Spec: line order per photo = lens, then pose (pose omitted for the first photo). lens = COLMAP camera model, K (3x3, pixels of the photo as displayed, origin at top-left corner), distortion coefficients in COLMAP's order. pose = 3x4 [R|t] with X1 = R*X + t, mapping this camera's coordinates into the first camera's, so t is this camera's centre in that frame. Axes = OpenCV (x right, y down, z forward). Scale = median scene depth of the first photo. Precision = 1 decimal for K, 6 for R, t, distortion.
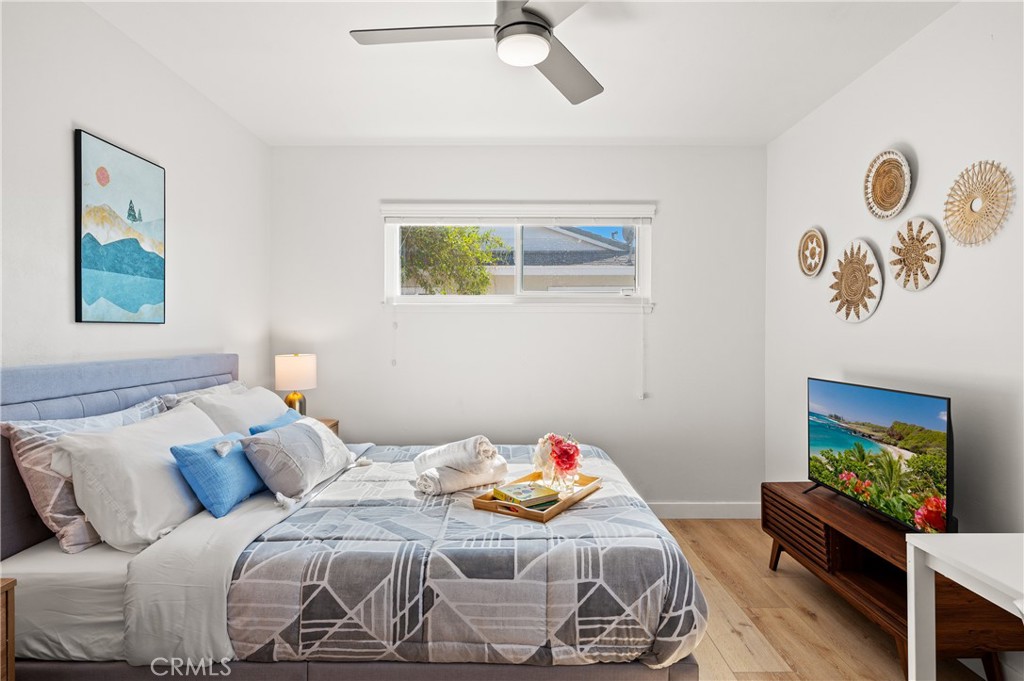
lens RADIAL K [[565.4, 0, 512.0], [0, 565.4, 340.5], [0, 0, 1]] dist [0.002876, 0.000590]
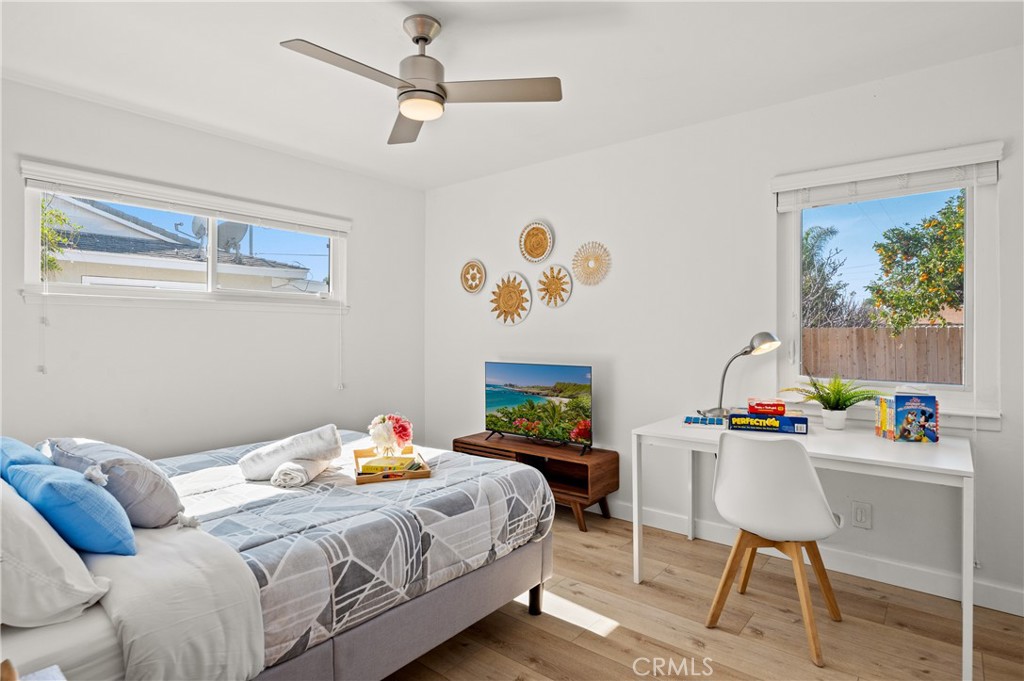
lens RADIAL K [[539.0, 0, 512.0], [0, 539.0, 340.5], [0, 0, 1]] dist [0.003042, -0.000049]
pose [[0.629213, -0.010399, 0.777163, -0.711146], [0.009119, 0.999940, 0.005997, 0.002373], [-0.777179, 0.003314, 0.629271, 0.071389]]
